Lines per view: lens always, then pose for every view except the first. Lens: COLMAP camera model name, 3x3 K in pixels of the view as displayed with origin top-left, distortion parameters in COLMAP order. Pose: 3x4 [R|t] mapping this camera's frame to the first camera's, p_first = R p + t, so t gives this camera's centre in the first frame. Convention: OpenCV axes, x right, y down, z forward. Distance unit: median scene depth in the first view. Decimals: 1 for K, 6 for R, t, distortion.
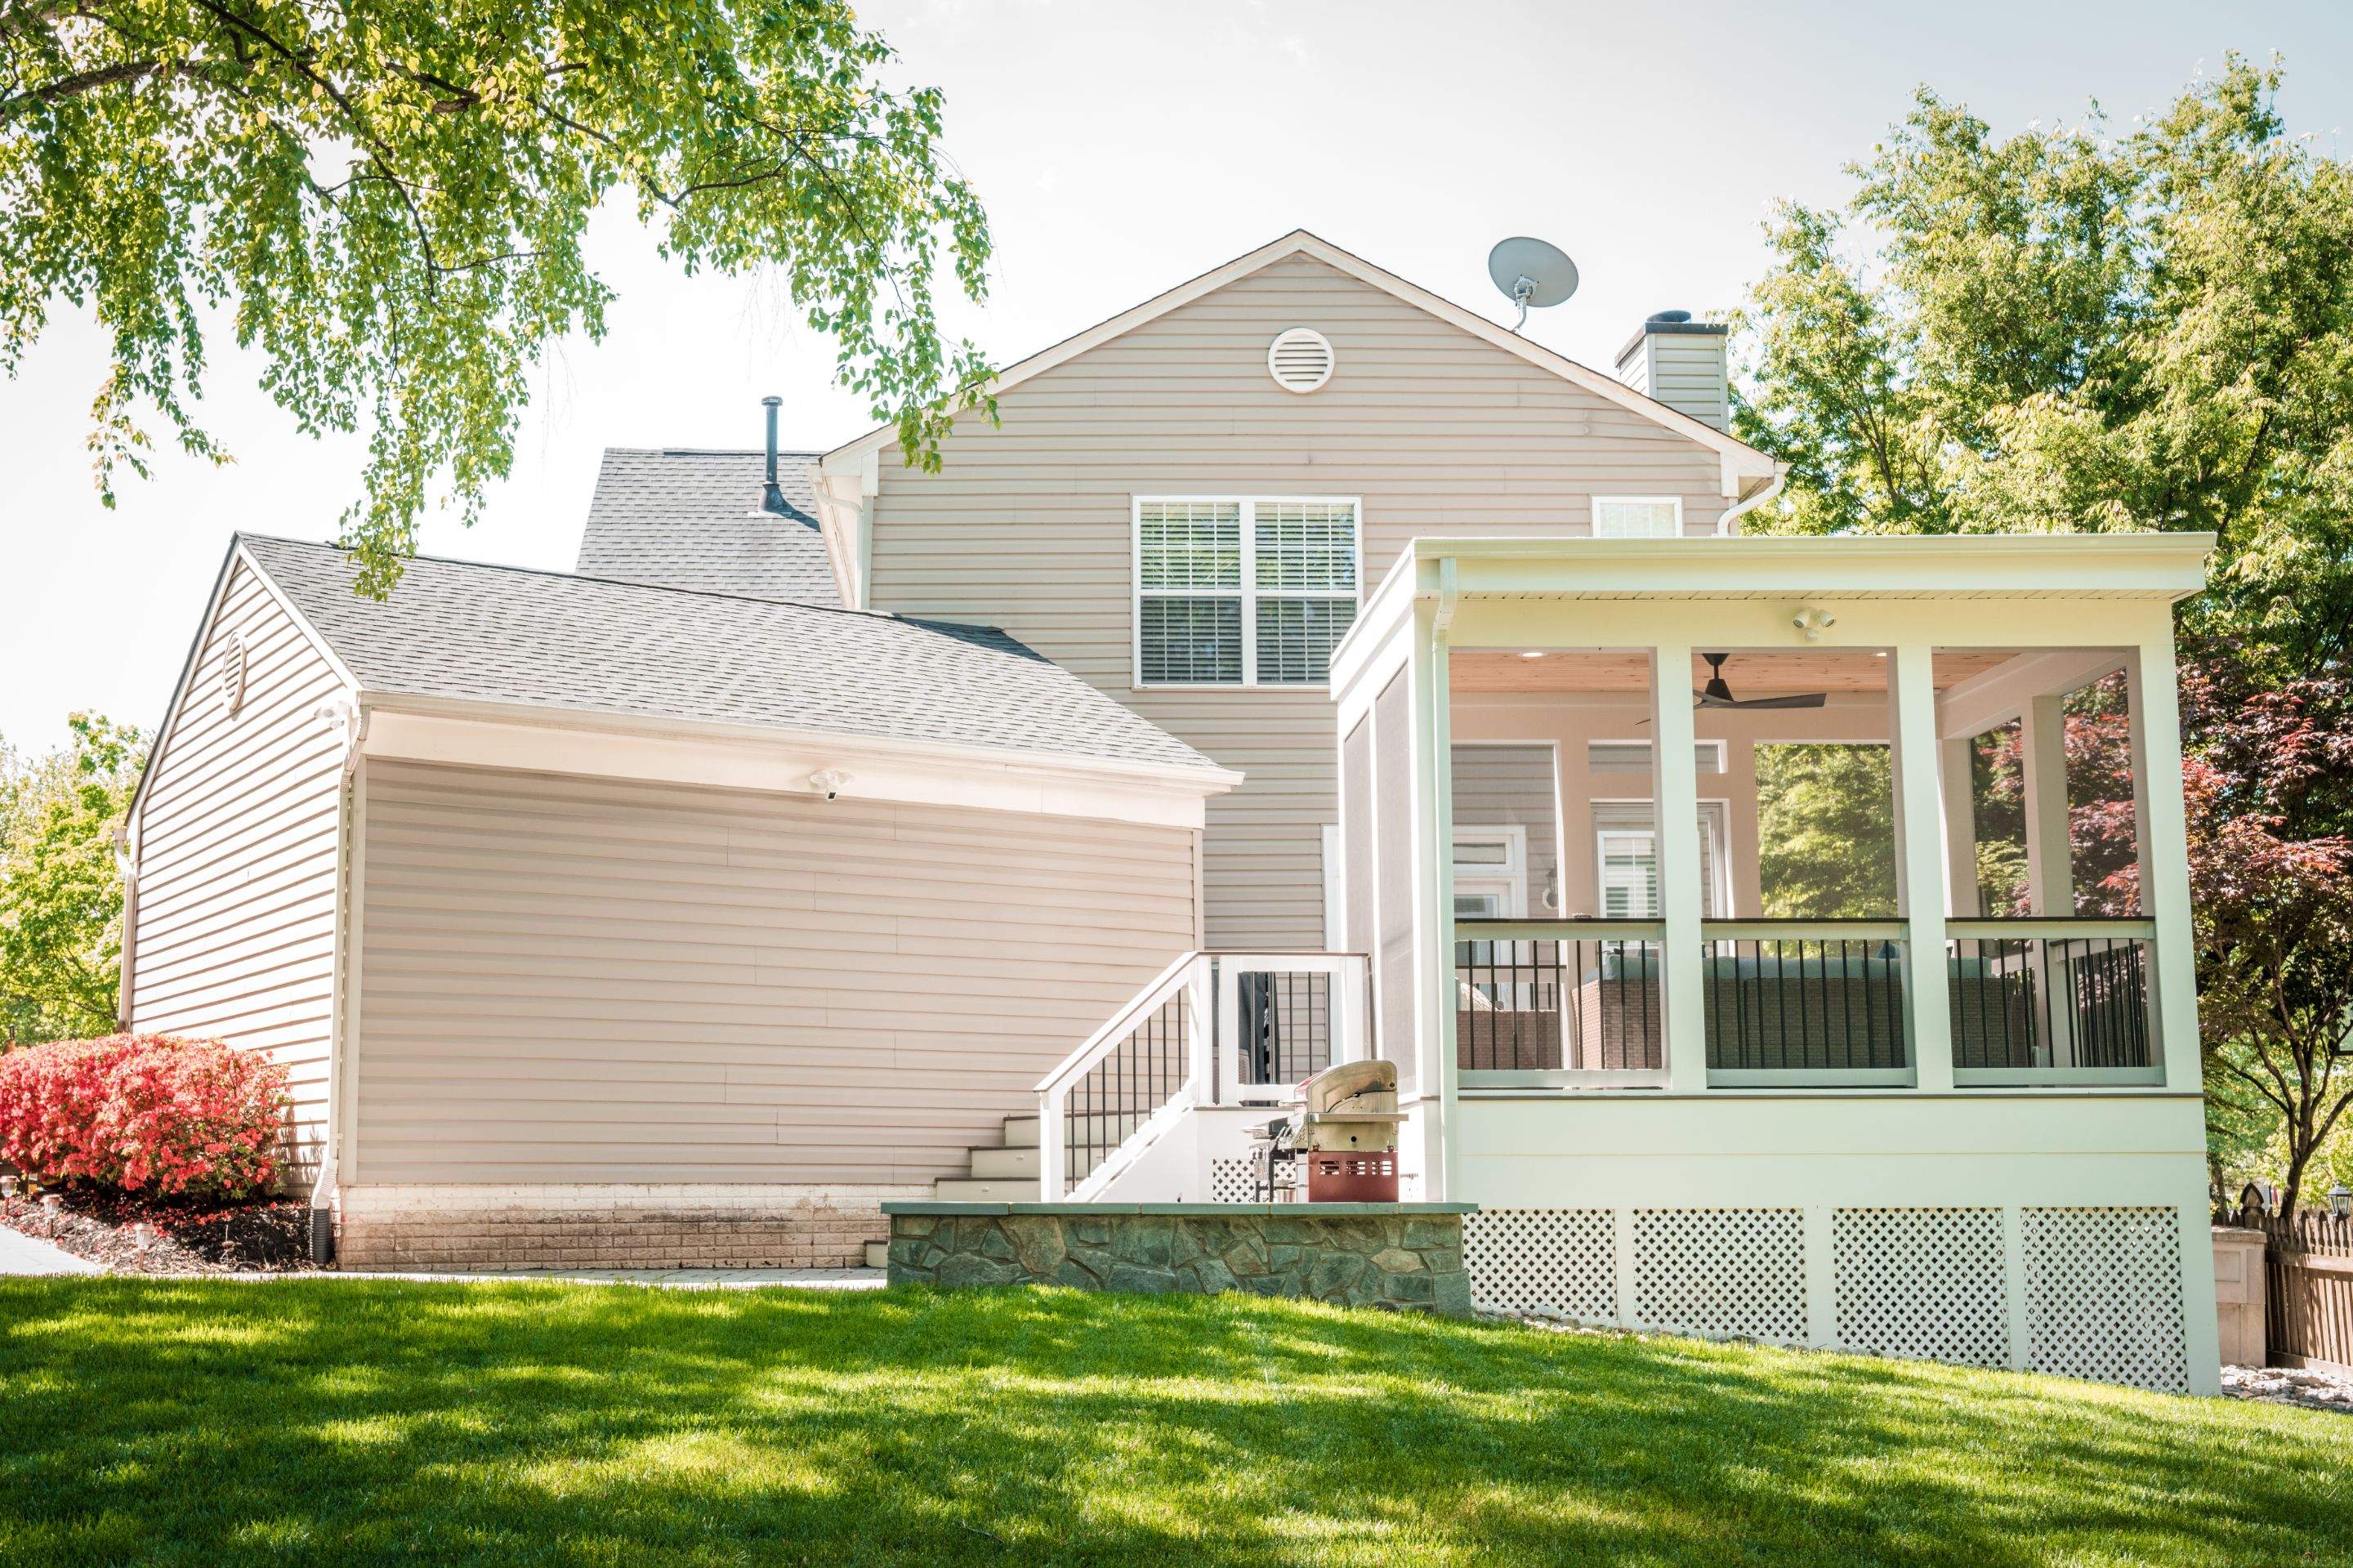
lens RADIAL K [[2609.7, 0, 1036.5], [0, 2609.7, 801.1], [0, 0, 1]] dist [-0.012727, 0.100355]
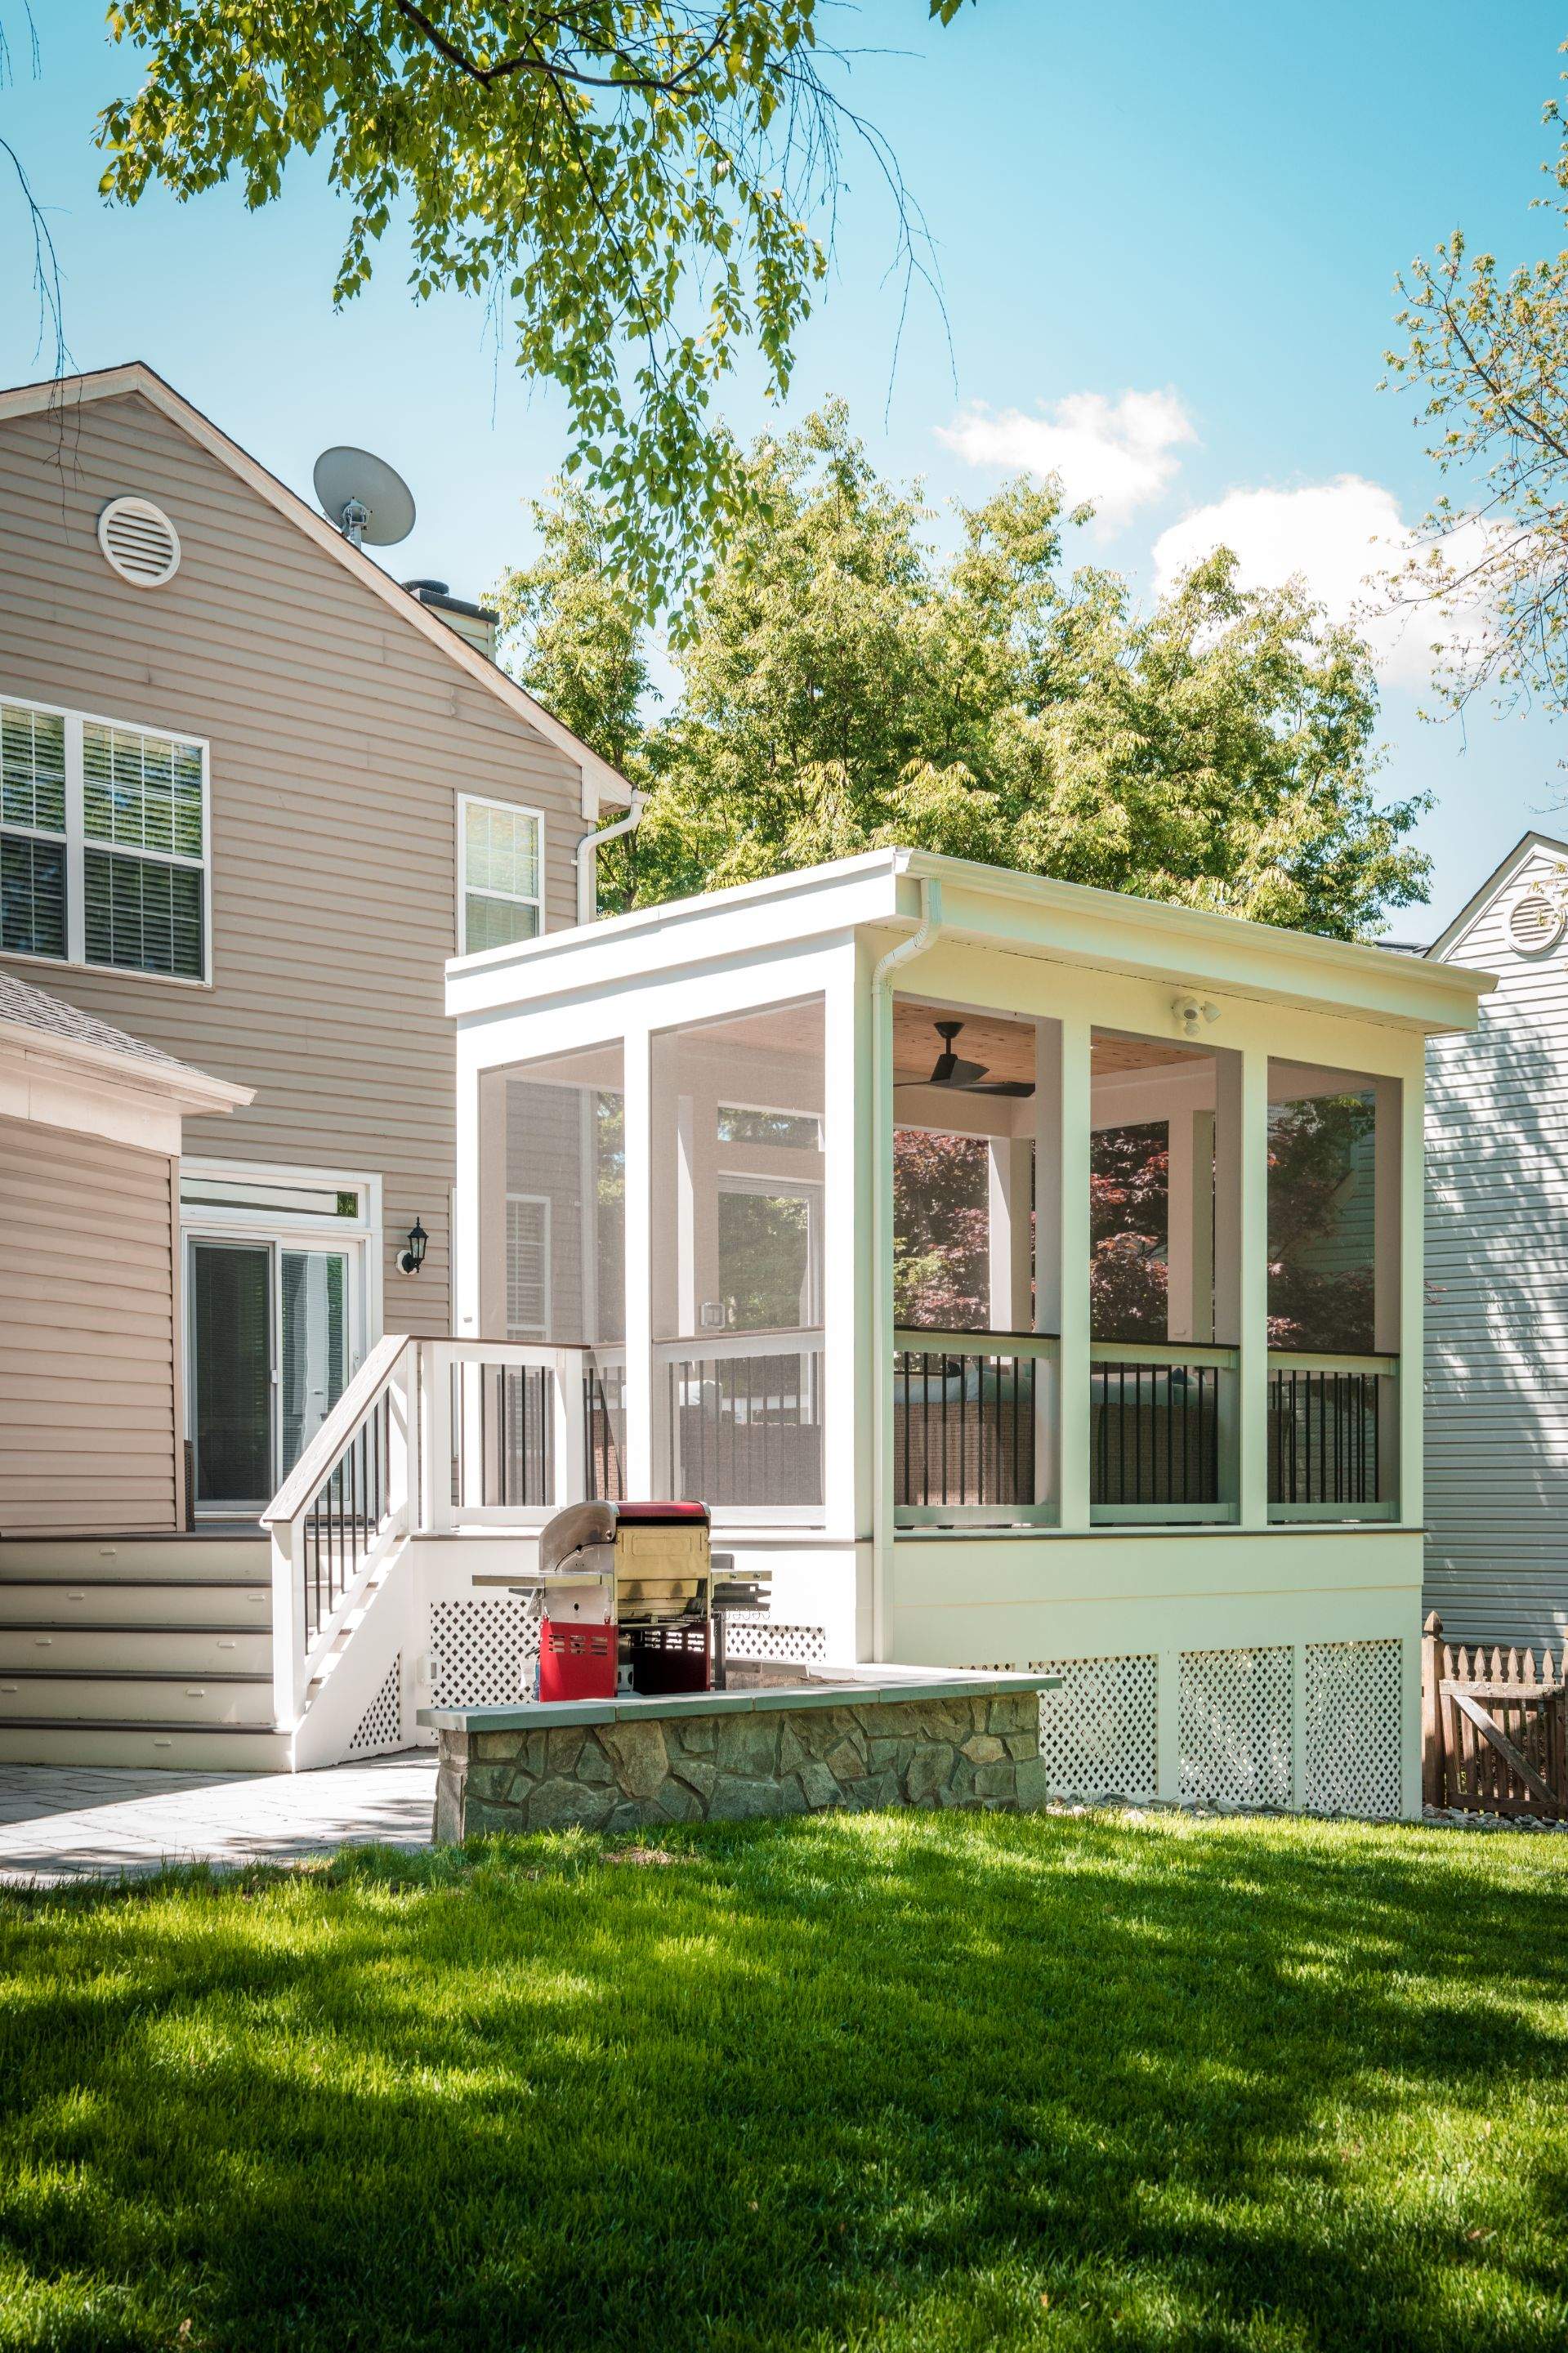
lens RADIAL K [[2609.7, 0, 855.3], [0, 2609.7, 1528.4], [0, 0, 1]] dist [-0.012727, 0.100355]
pose [[0.753853, -0.006317, 0.657012, -0.316914], [-0.094188, 0.988587, 0.117575, 0.010515], [-0.650257, -0.150517, 0.744655, 0.310788]]
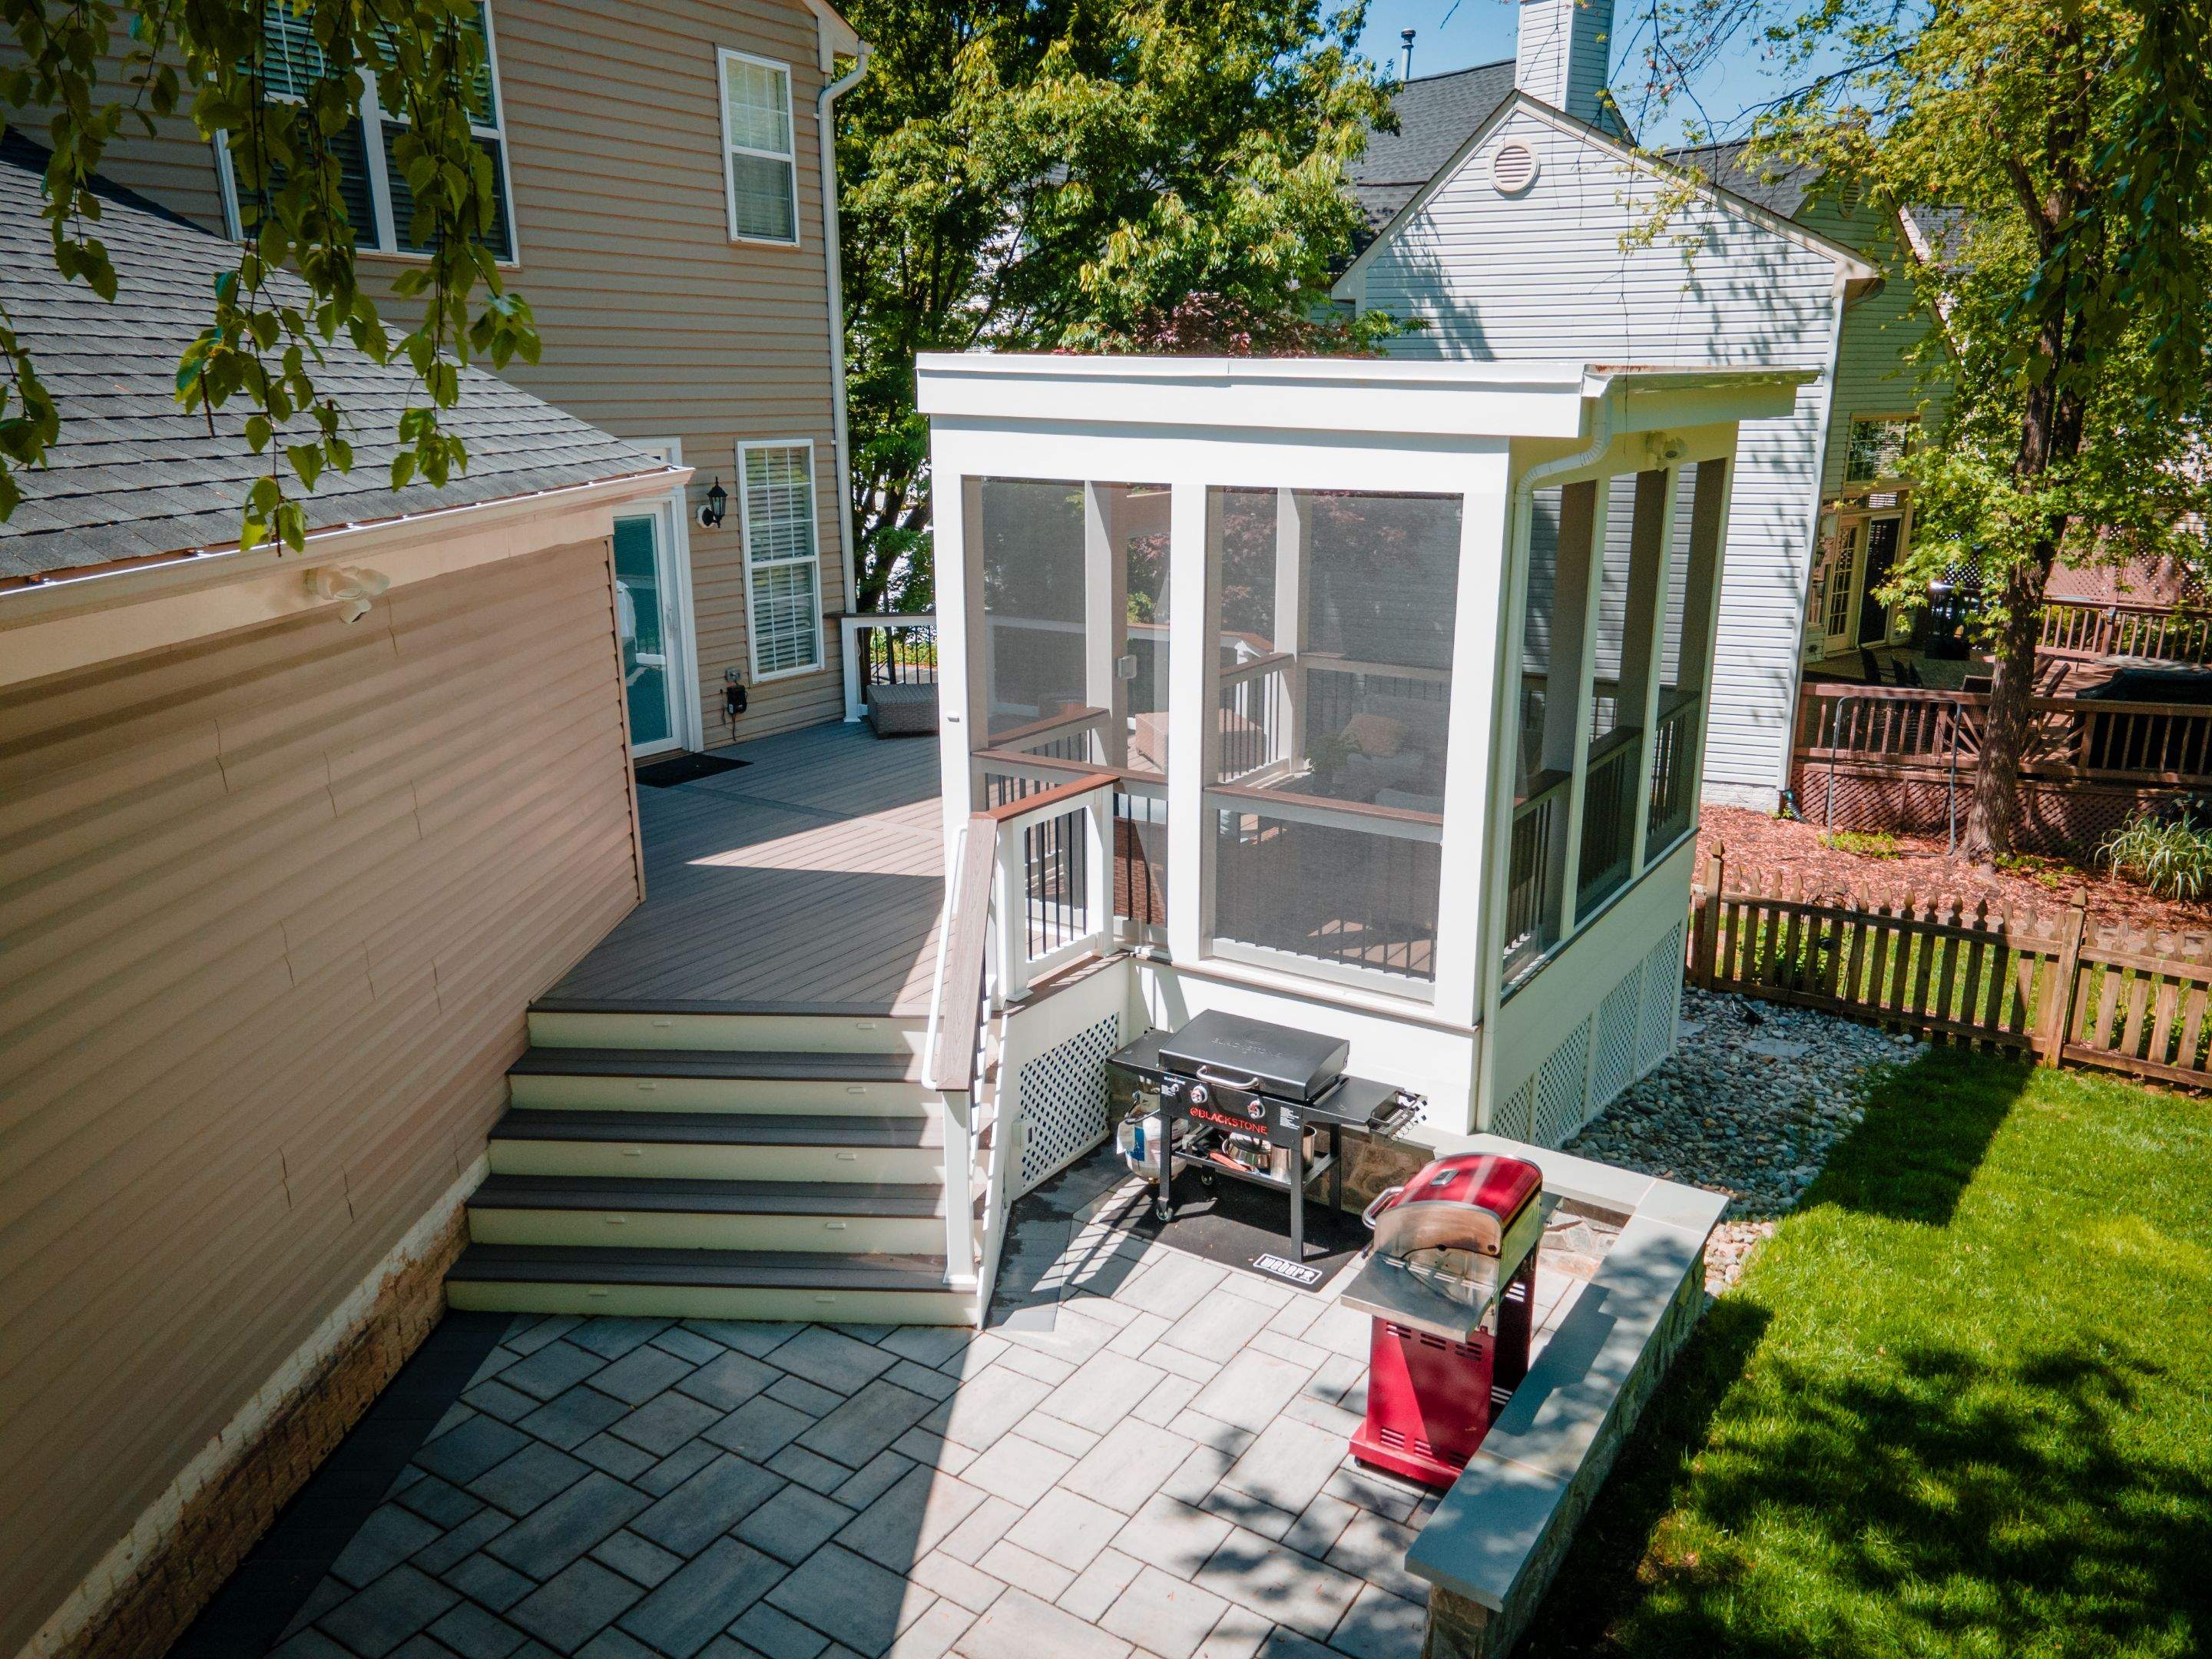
lens RADIAL K [[1625.1, 0, 1133.5], [0, 1625.1, 828.9], [0, 0, 1]] dist [0.049262, 0.001335]
pose [[0.548359, -0.215275, 0.808059, -0.275383], [-0.127460, 0.933490, 0.335188, -0.094659], [-0.826472, -0.286798, 0.484448, 0.681481]]
